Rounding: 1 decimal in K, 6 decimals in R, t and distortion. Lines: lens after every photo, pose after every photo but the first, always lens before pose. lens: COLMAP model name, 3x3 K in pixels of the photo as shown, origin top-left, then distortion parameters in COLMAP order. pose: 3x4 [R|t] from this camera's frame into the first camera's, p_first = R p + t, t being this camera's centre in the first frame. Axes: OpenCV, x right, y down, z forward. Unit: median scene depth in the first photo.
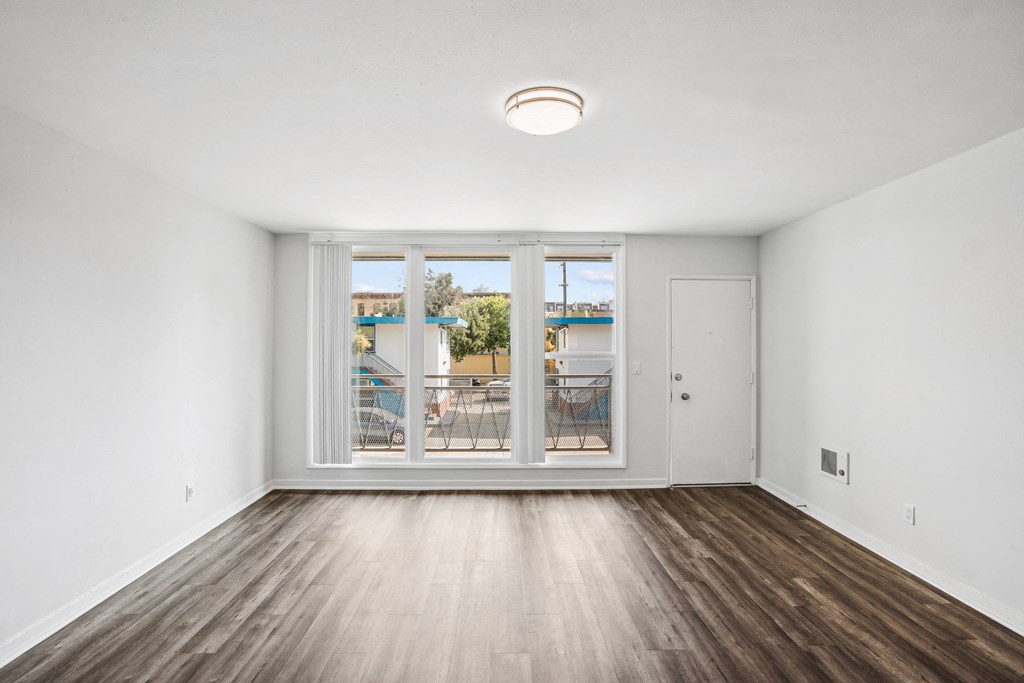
lens RADIAL K [[476.8, 0, 510.6], [0, 476.8, 334.5], [0, 0, 1]] dist [-0.020895, 0.005308]
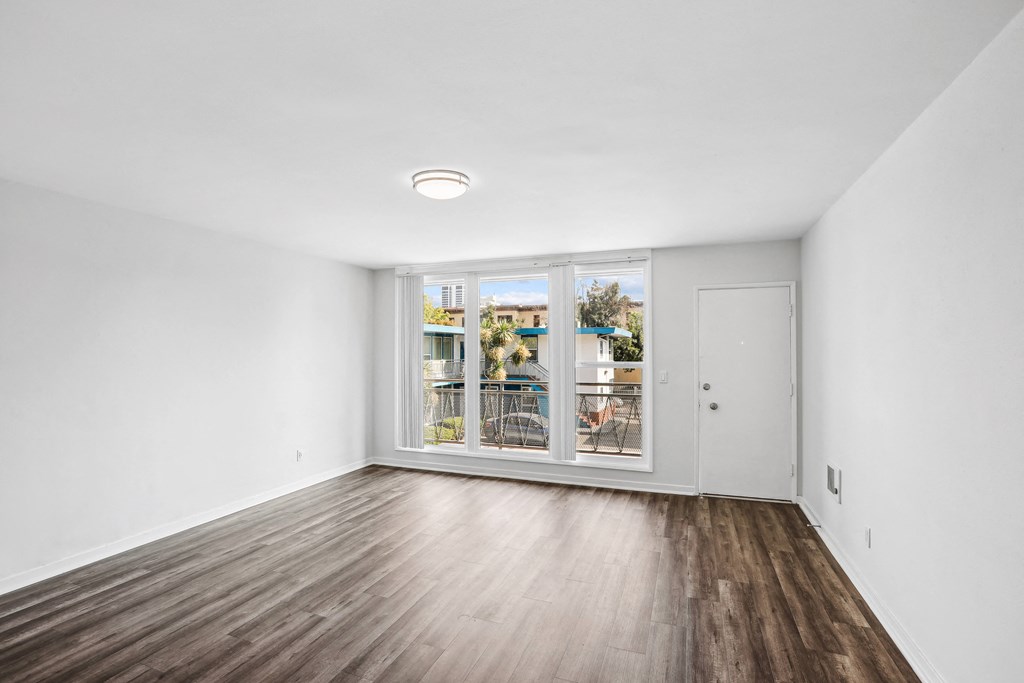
lens RADIAL K [[478.0, 0, 510.3], [0, 478.0, 341.1], [0, 0, 1]] dist [-0.019409, 0.005782]
pose [[0.926736, -0.009879, -0.375583, 0.368914], [0.007333, 0.999939, -0.008207, -0.001740], [0.375641, 0.004852, 0.926752, -0.093545]]
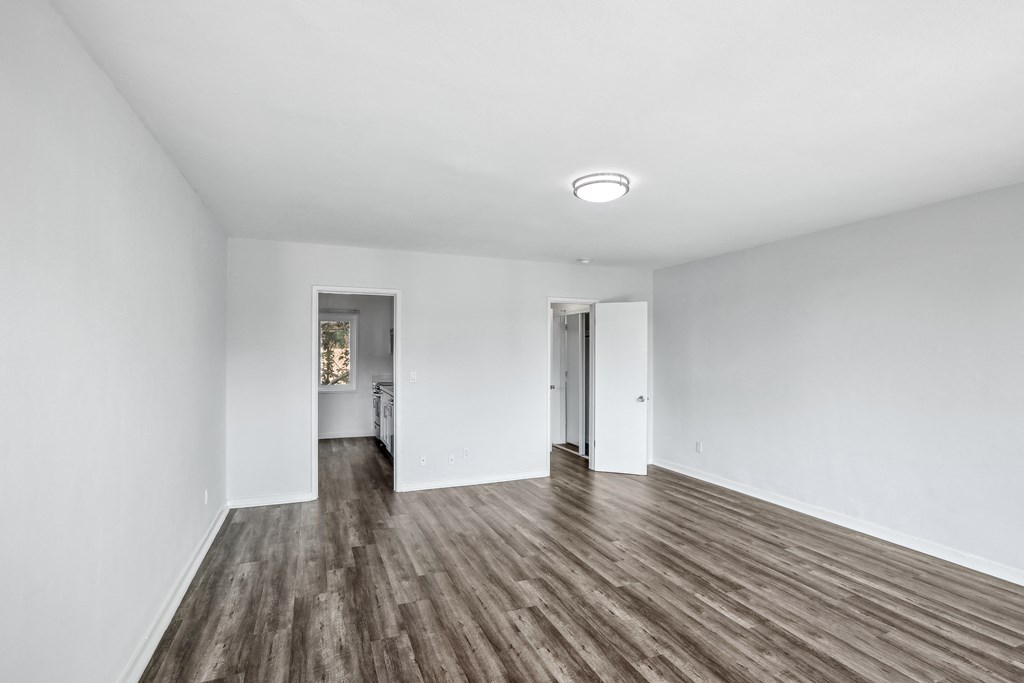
lens RADIAL K [[478.0, 0, 510.3], [0, 478.0, 341.1], [0, 0, 1]] dist [-0.019409, 0.005782]
pose [[-0.932175, -0.012994, -0.361773, 0.398900], [0.000476, 0.999311, -0.037119, 0.016483], [0.362006, -0.034774, -0.931527, 1.064880]]
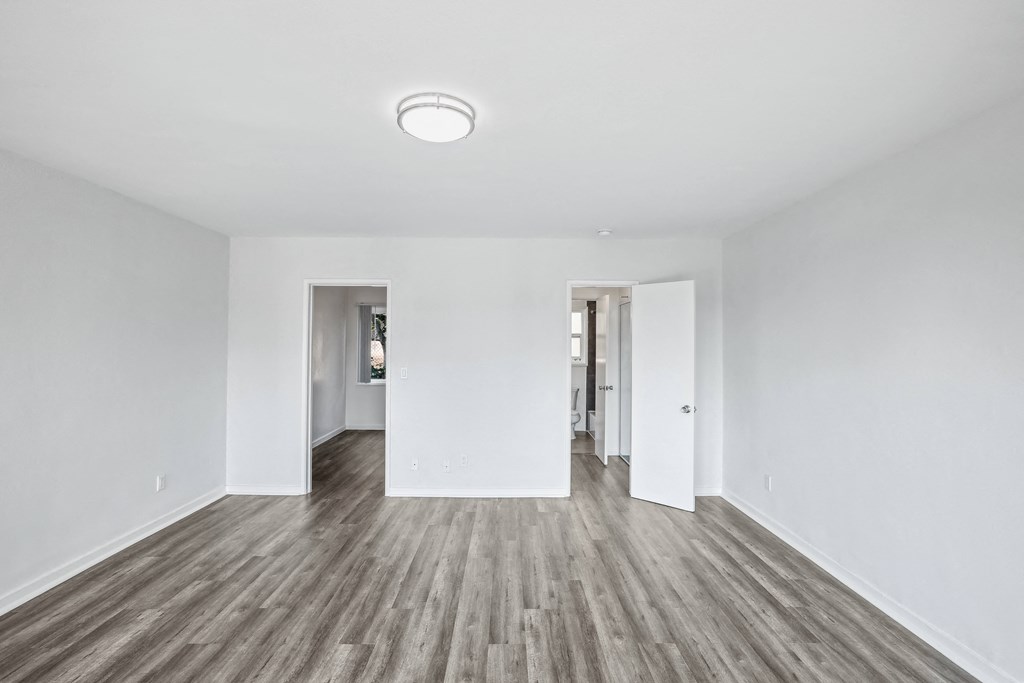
lens RADIAL K [[466.0, 0, 514.0], [0, 466.0, 344.6], [0, 0, 1]] dist [-0.012808, 0.006916]
pose [[-0.999912, -0.008149, 0.010475, -0.049316], [-0.008348, 0.999782, -0.019150, 0.014763], [-0.010317, -0.019236, -0.999762, 0.936210]]
